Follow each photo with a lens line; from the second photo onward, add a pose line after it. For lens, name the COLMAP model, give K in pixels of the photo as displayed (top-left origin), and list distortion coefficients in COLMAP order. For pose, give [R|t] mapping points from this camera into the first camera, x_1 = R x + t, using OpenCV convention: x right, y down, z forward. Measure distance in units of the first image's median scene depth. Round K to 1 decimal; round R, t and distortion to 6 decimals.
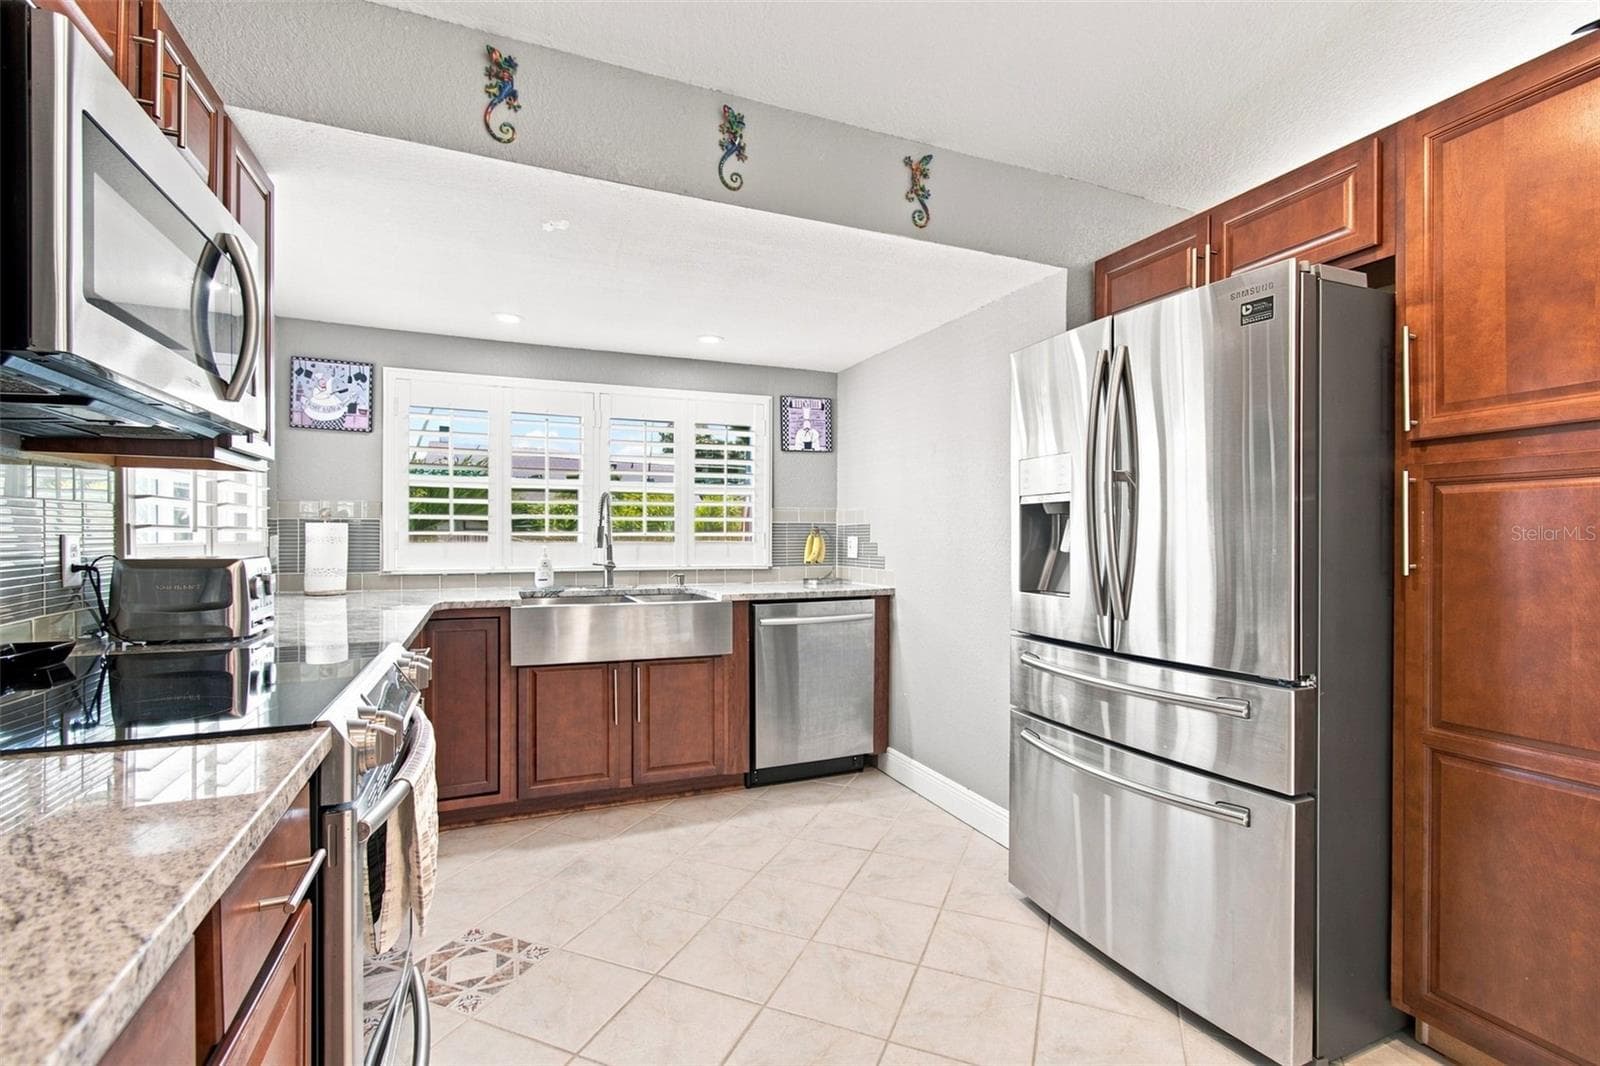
lens RADIAL K [[723.5, 0, 802.9], [0, 723.5, 541.3], [0, 0, 1]] dist [-0.010346, 0.000421]
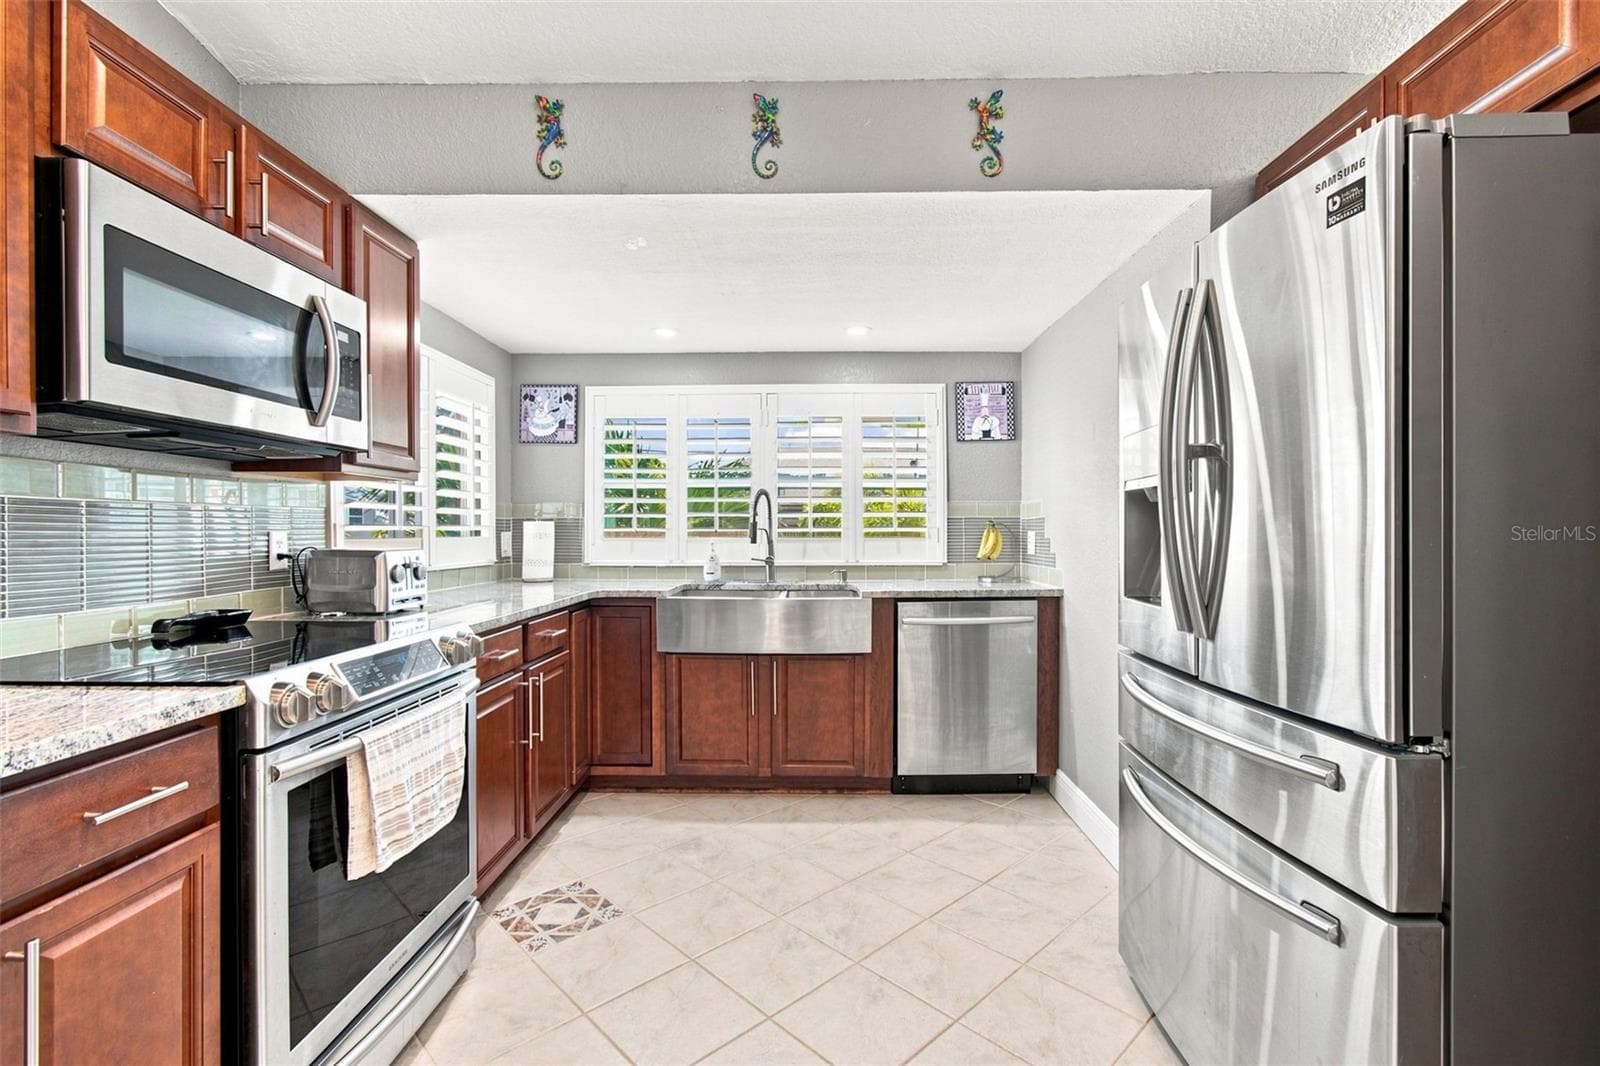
lens RADIAL K [[728.1, 0, 800.1], [0, 728.1, 537.7], [0, 0, 1]] dist [-0.012865, 0.001283]
pose [[0.911350, -0.000058, -0.411632, 0.225306], [0.000325, 1.000000, 0.000578, 0.000616], [0.411632, -0.000660, 0.911350, 0.076891]]
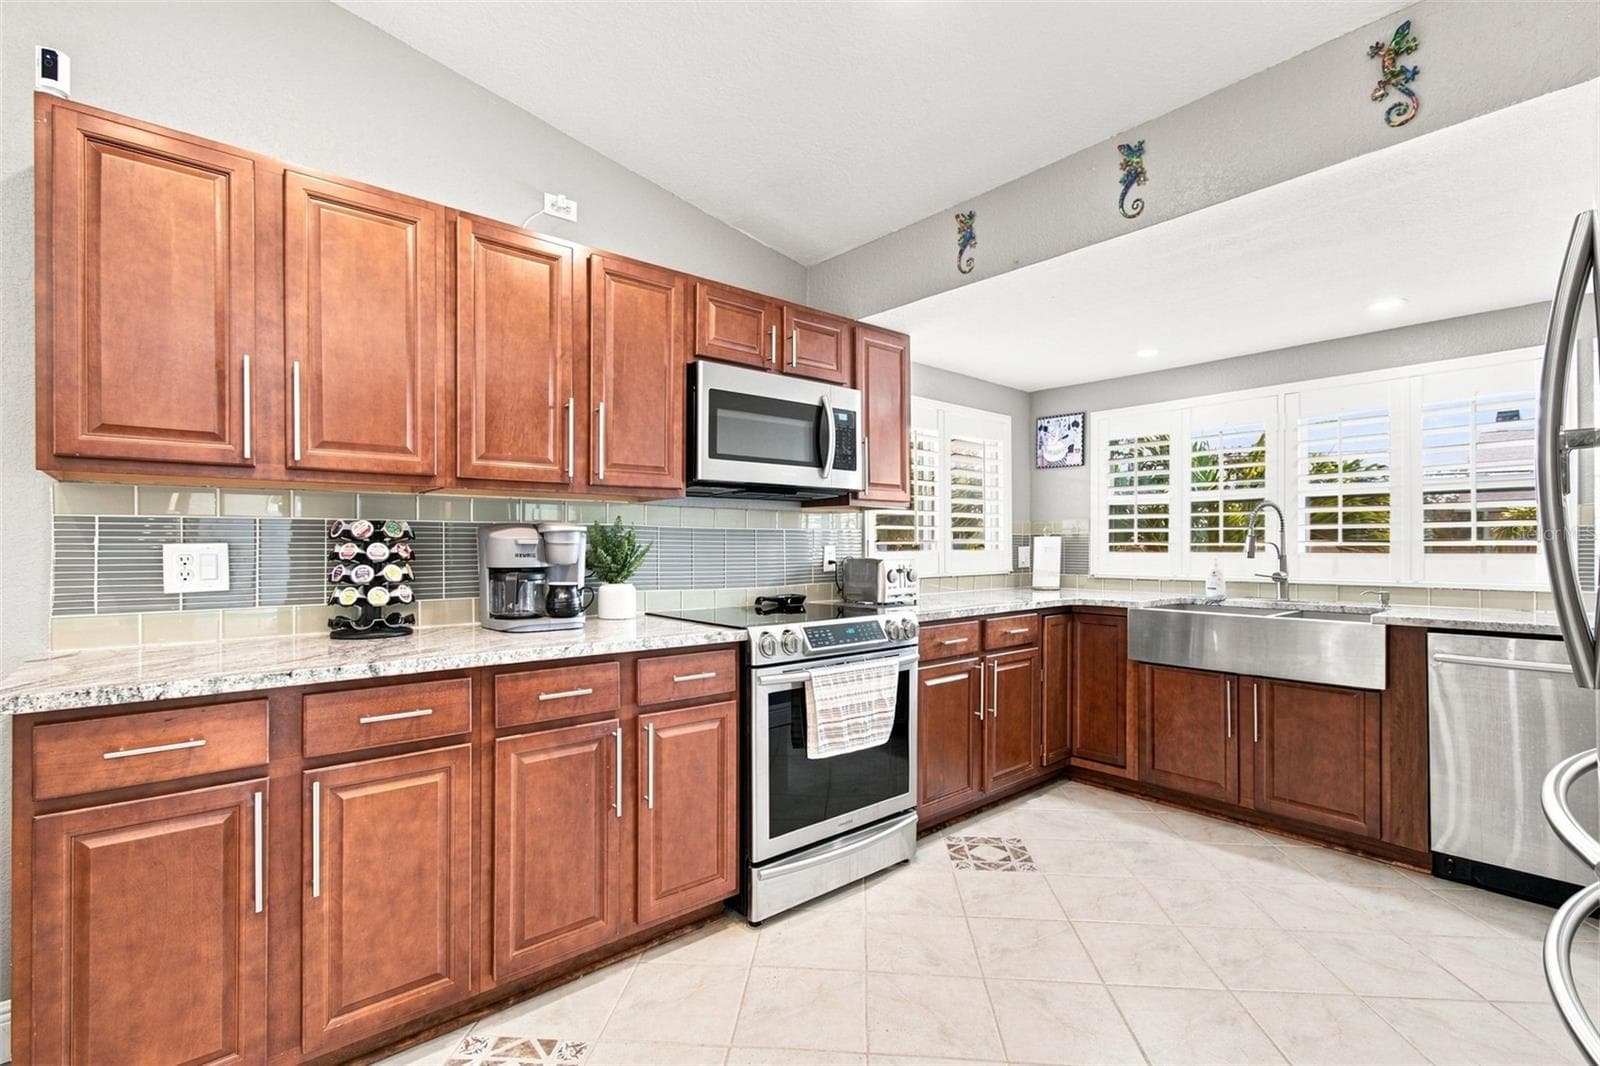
lens RADIAL K [[720.3, 0, 794.7], [0, 720.3, 546.7], [0, 0, 1]] dist [-0.001816, 0.000000]
pose [[0.292777, -0.002341, -0.956178, 0.491124], [-0.006020, 0.999973, -0.004292, 0.001615], [0.956162, 0.007013, 0.292755, 0.141789]]
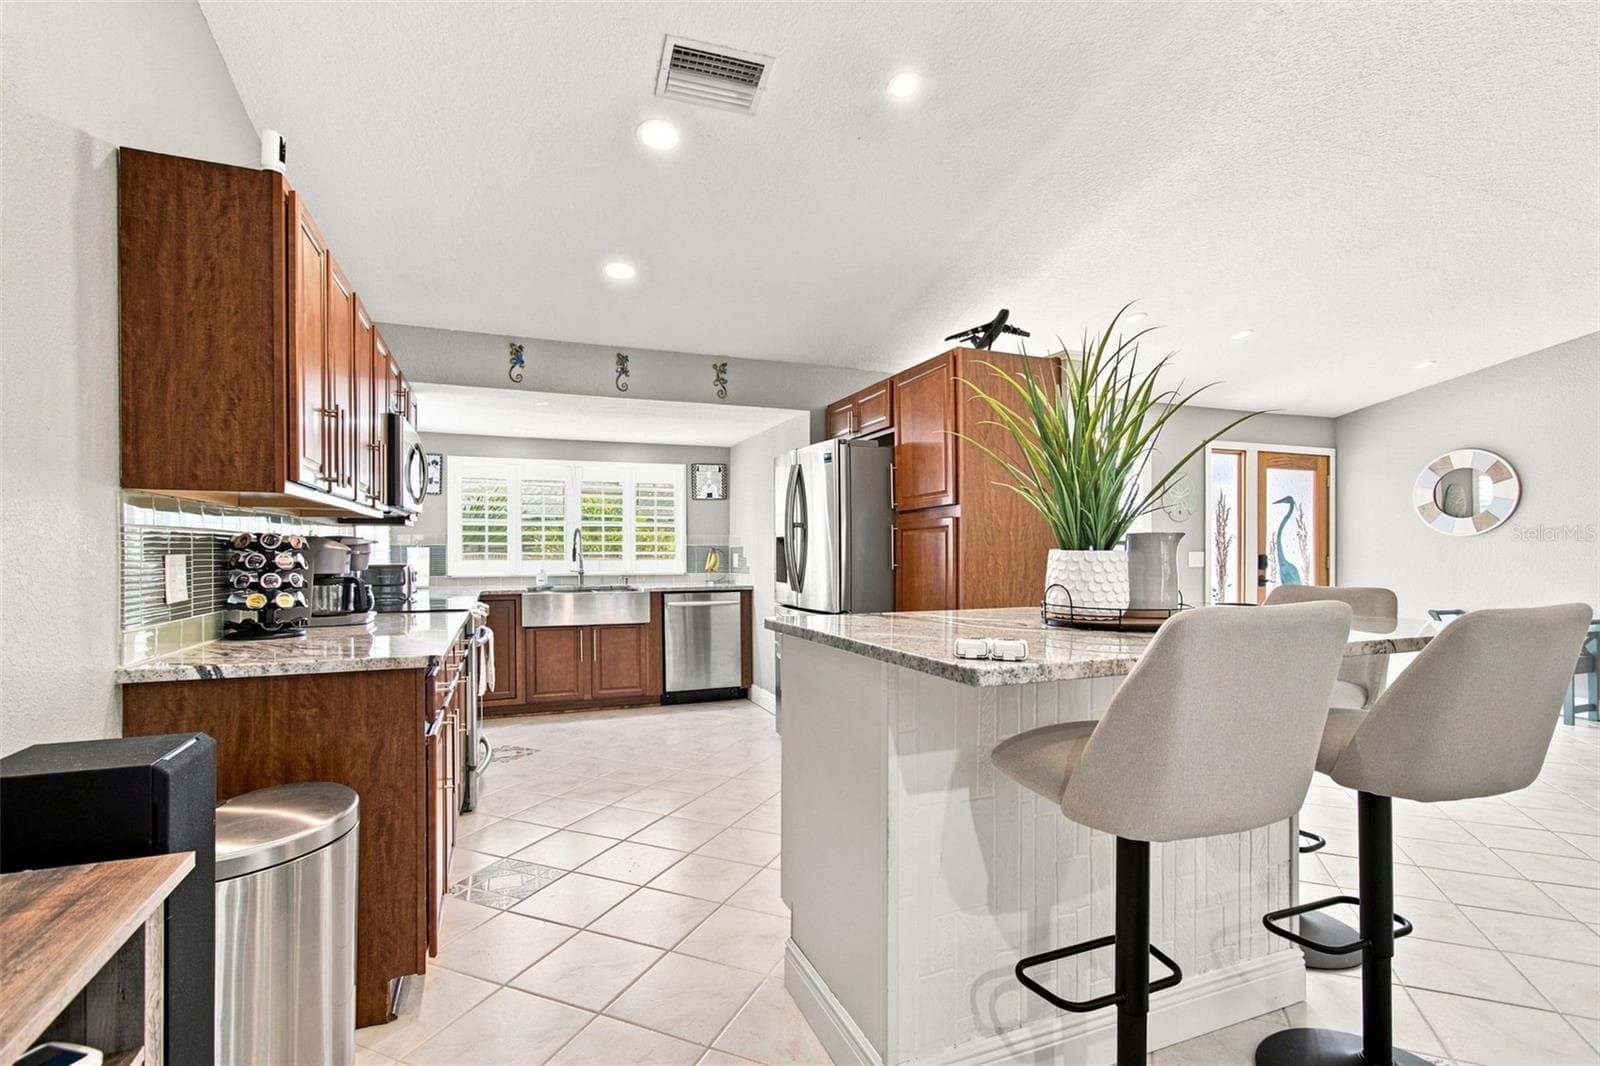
lens RADIAL K [[730.0, 0, 782.4], [0, 730.0, 563.6], [0, 0, 1]] dist [-0.000815, 0.000062]
pose [[0.999112, -0.004492, -0.041883, 0.296615], [0.004783, 0.999965, 0.006868, 0.005843], [0.041851, -0.007062, 0.999099, -0.730889]]
